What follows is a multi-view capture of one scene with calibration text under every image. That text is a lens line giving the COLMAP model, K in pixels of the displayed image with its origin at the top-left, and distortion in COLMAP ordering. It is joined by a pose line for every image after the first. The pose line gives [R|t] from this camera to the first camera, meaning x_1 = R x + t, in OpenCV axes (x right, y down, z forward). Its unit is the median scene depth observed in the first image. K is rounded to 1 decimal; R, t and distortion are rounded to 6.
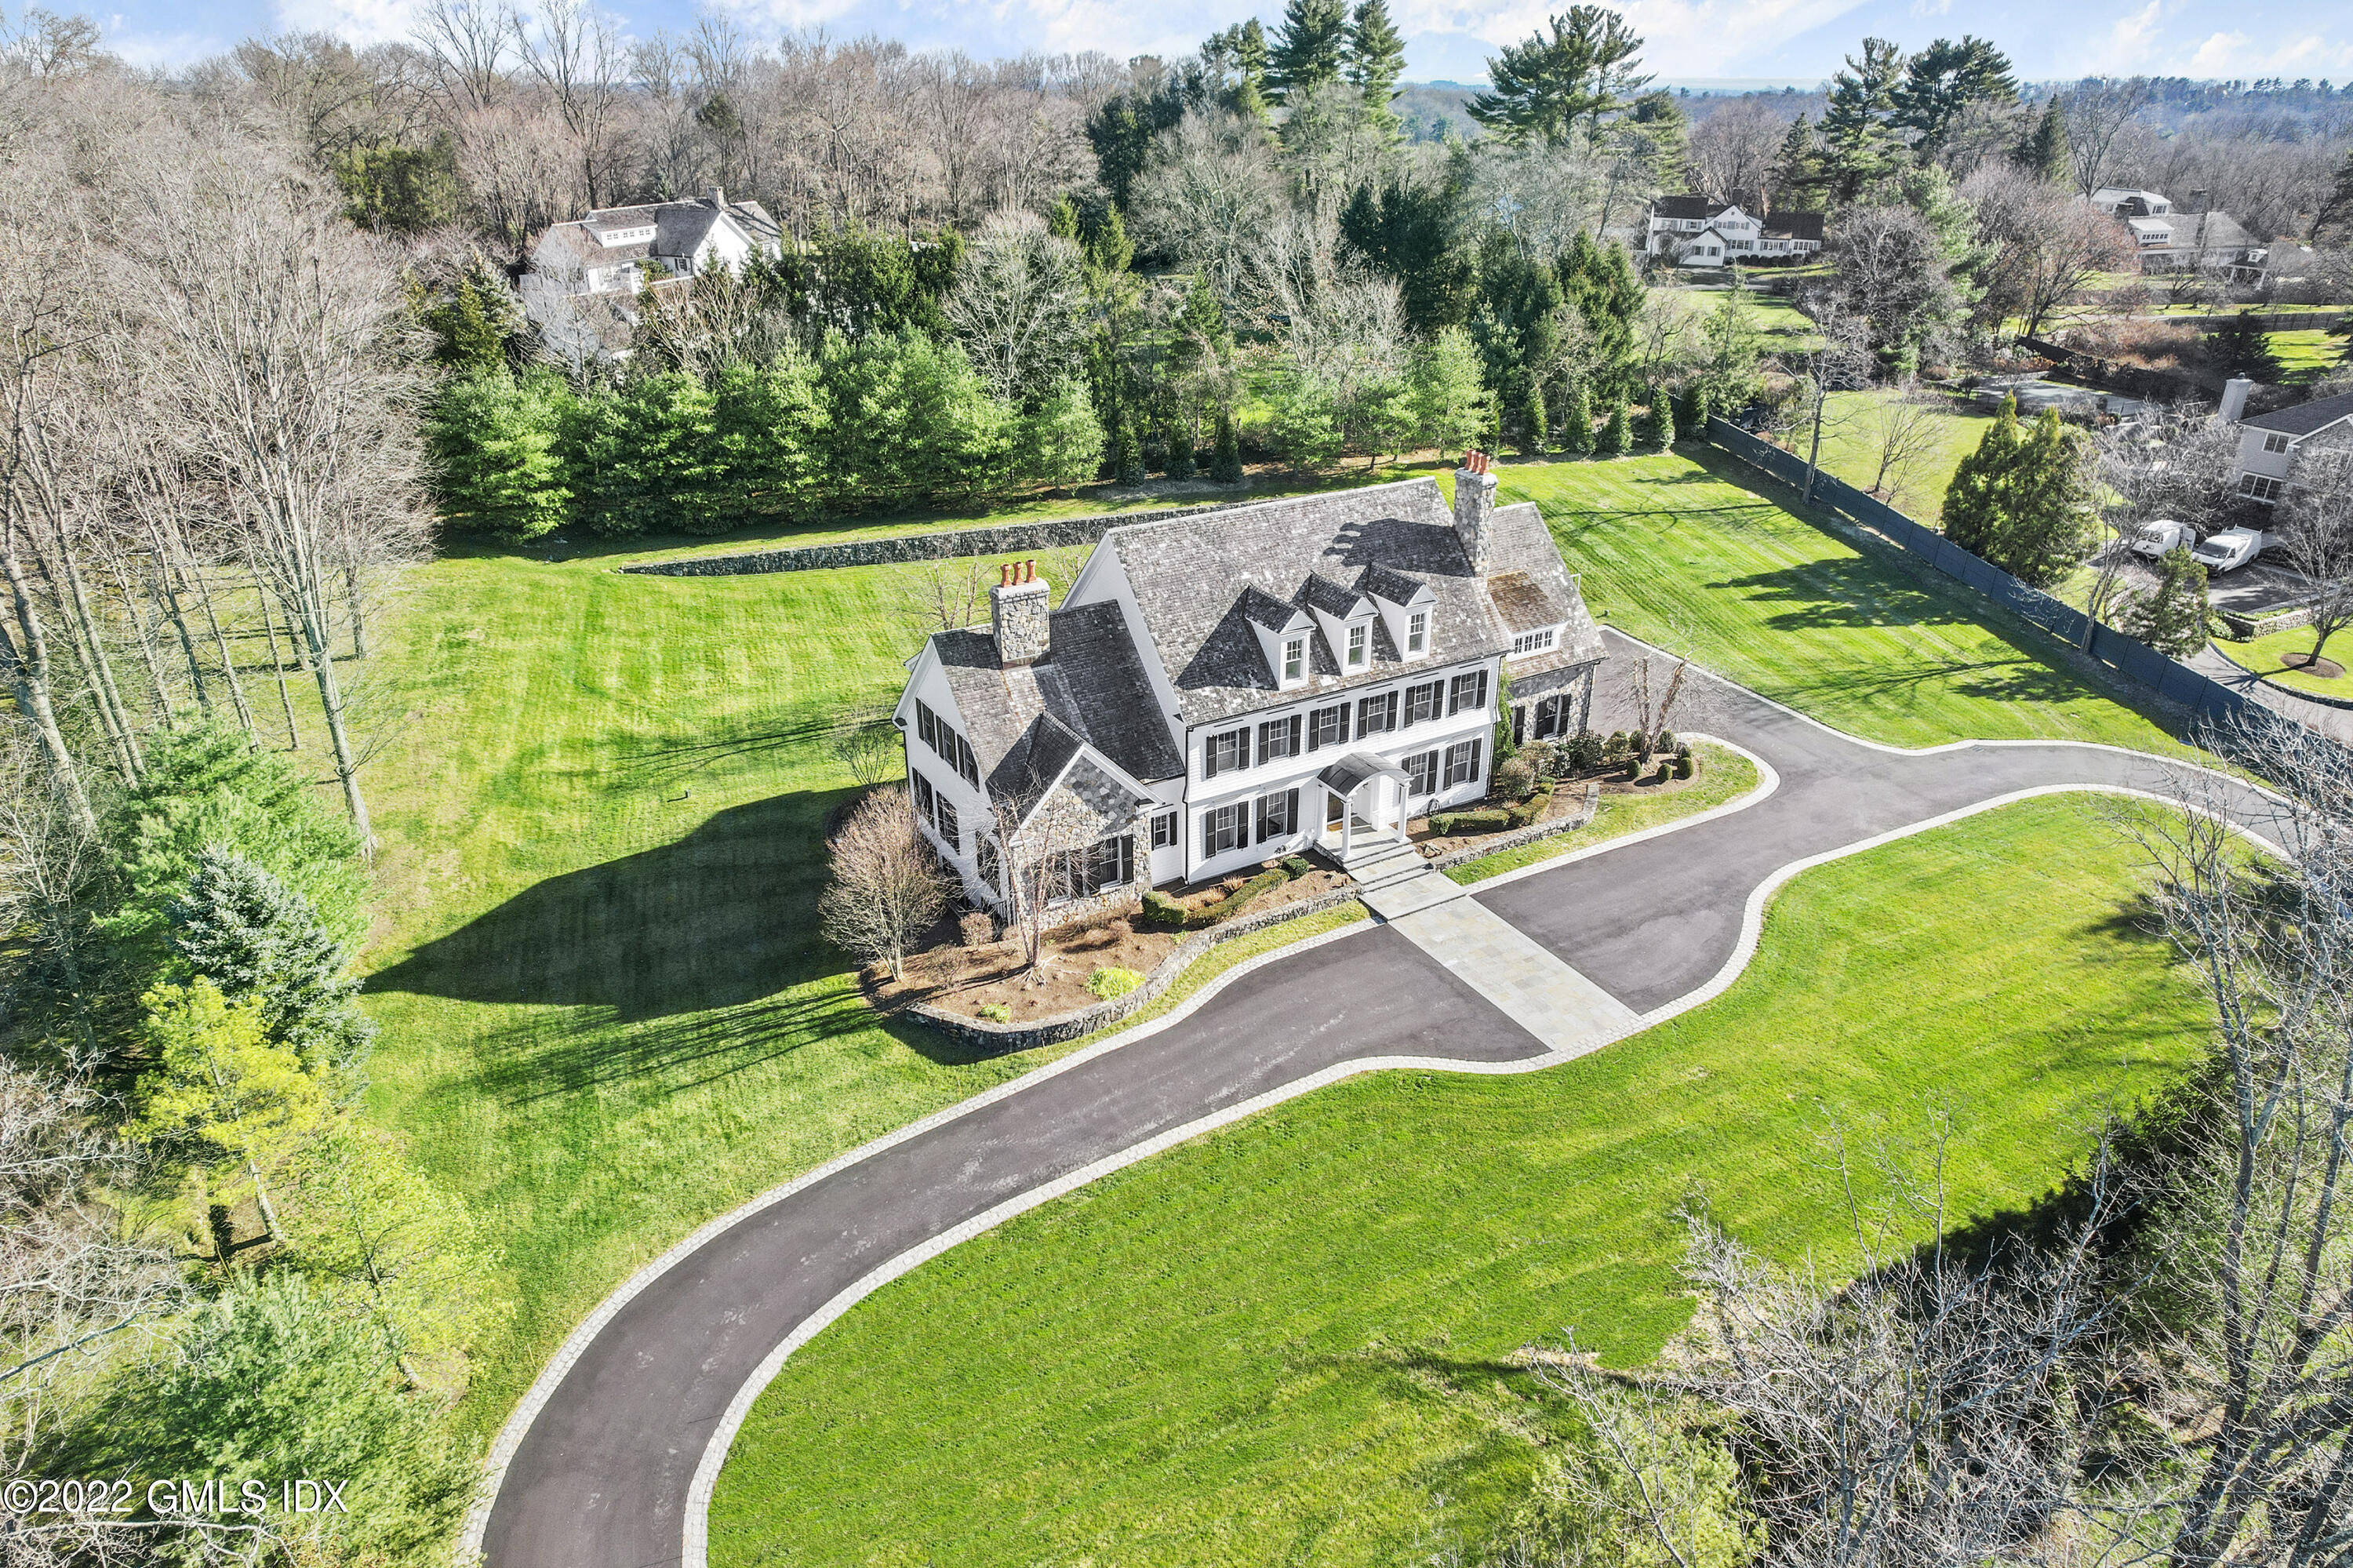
lens RADIAL K [[1478.3, 0, 1176.5], [0, 1478.3, 784.0], [0, 0, 1]] dist [0.000167, 0.000232]
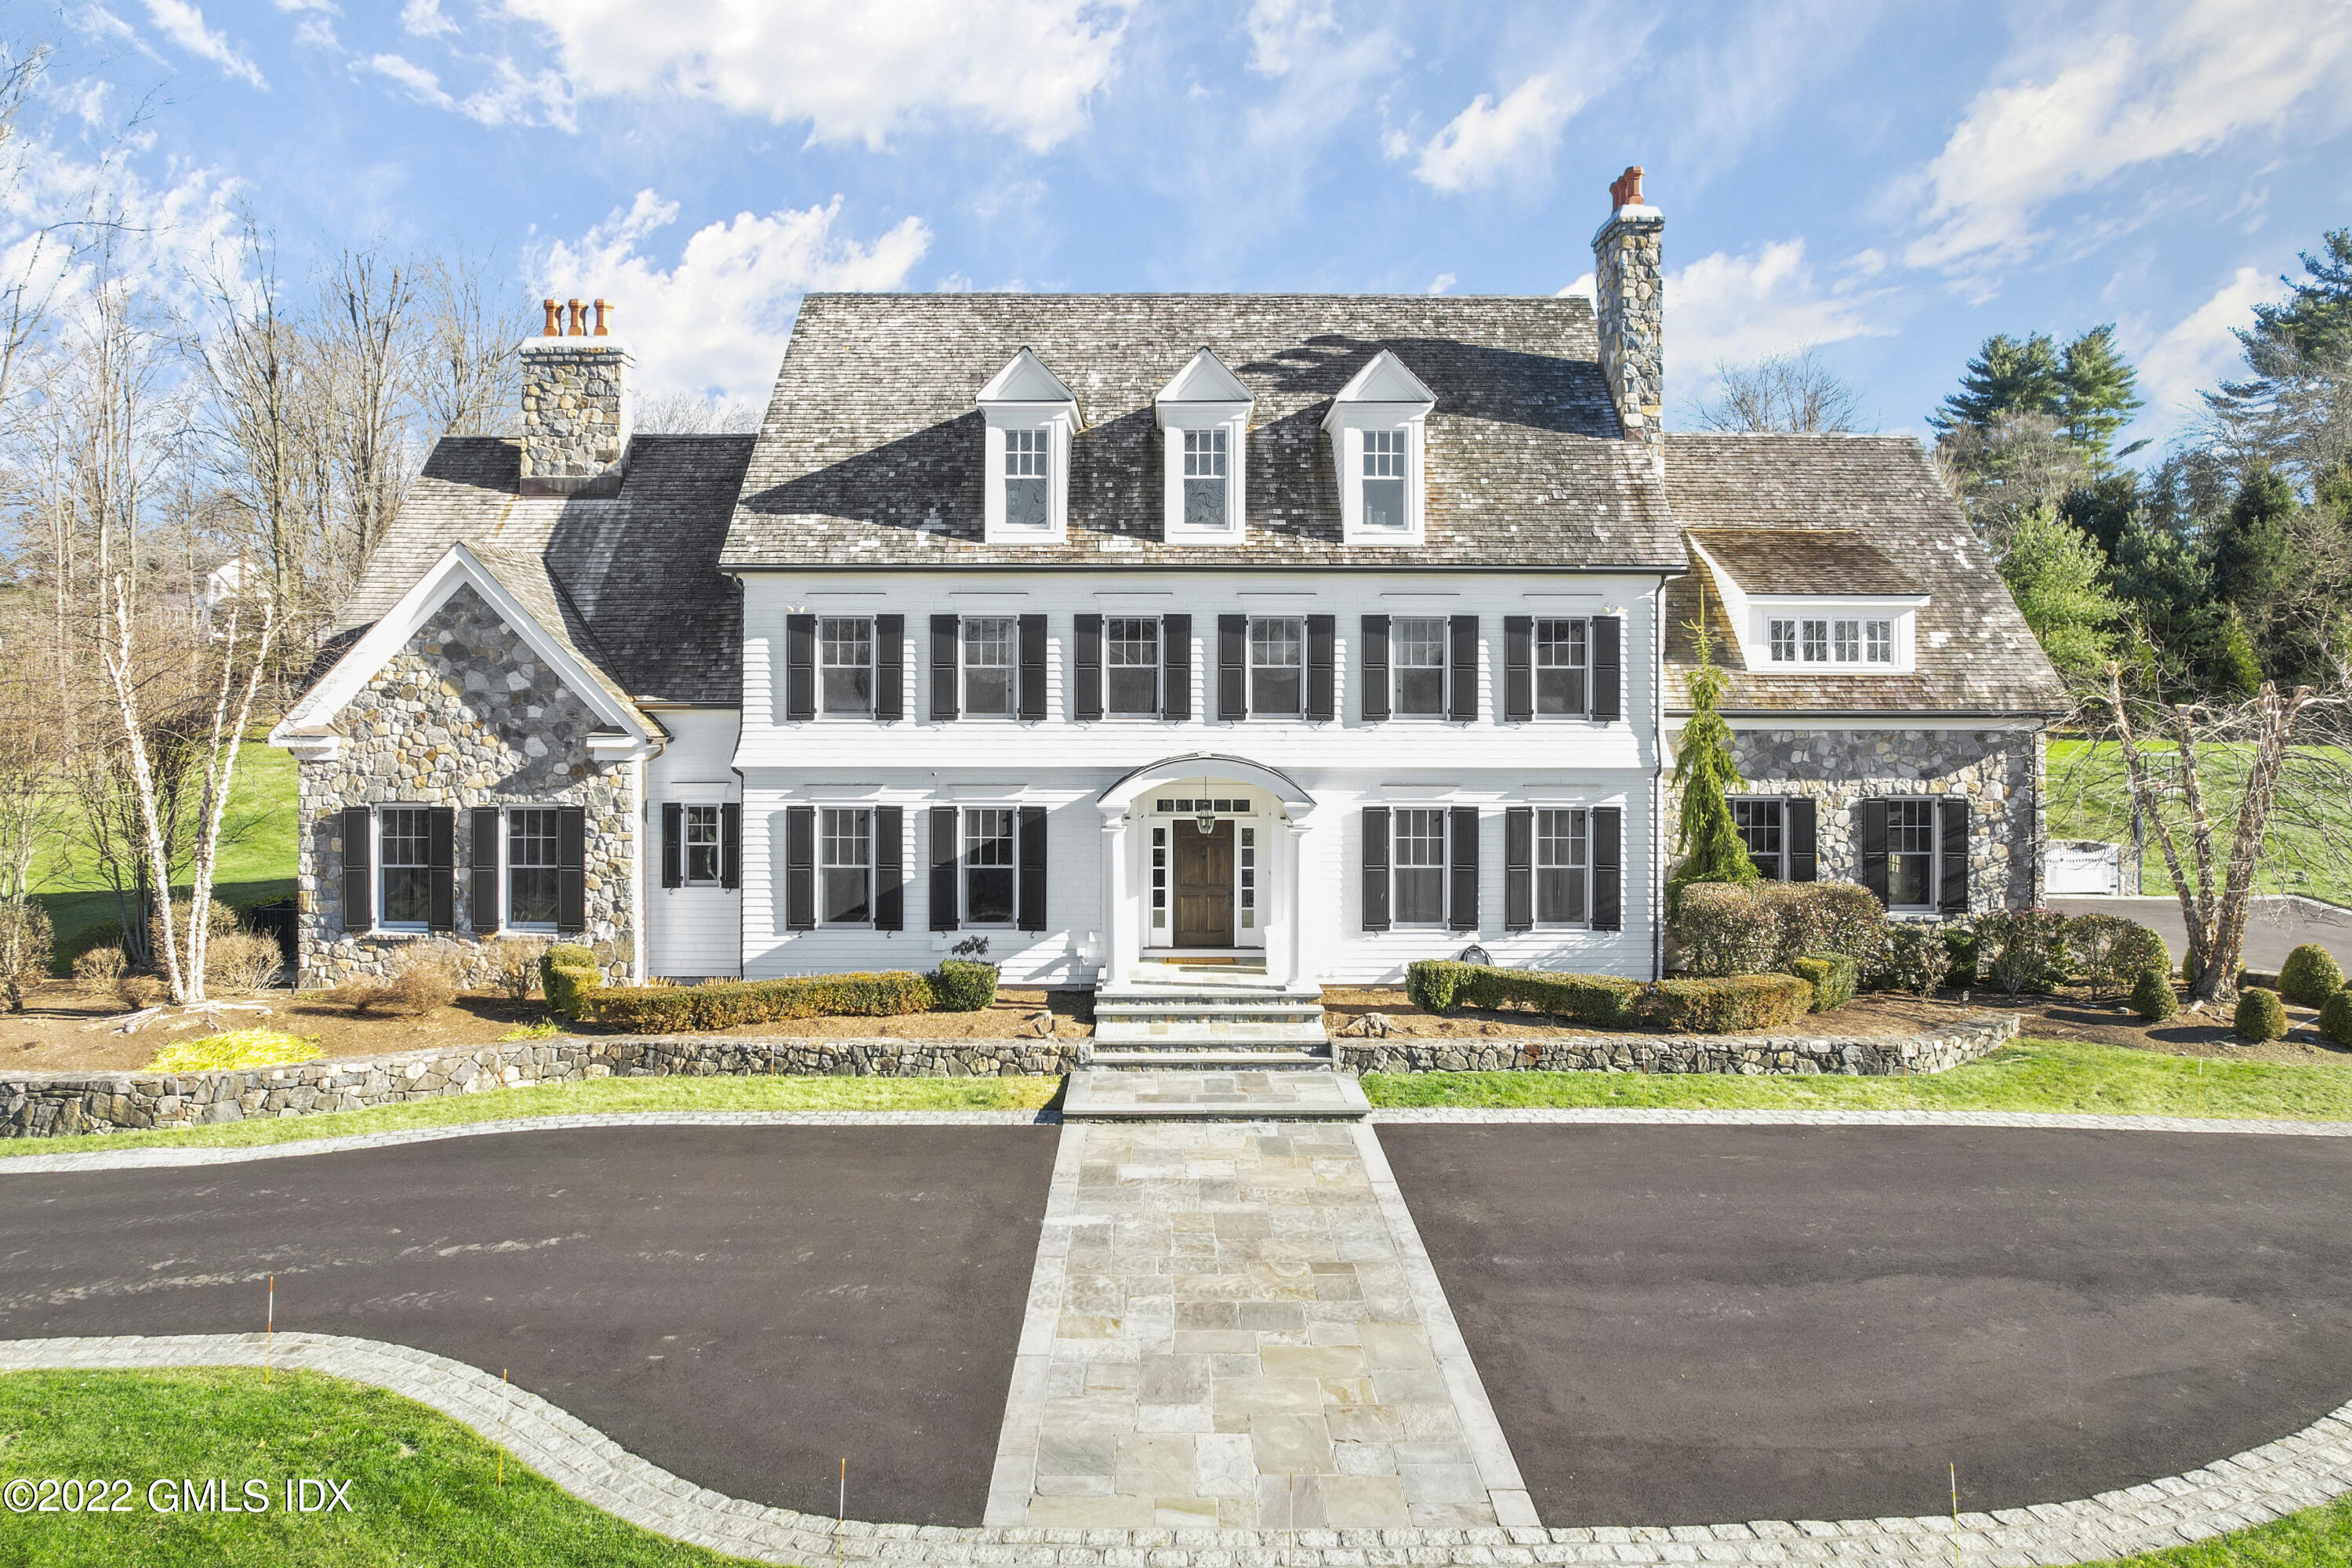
lens RADIAL K [[1477.6, 0, 1176.0], [0, 1477.6, 784.0], [0, 0, 1]] dist [0.000167, 0.000232]
pose [[0.866287, 0.039625, -0.497973, 0.320547], [-0.220148, 0.925111, -0.309362, 0.117492], [0.448422, 0.377624, 0.810135, 0.670849]]
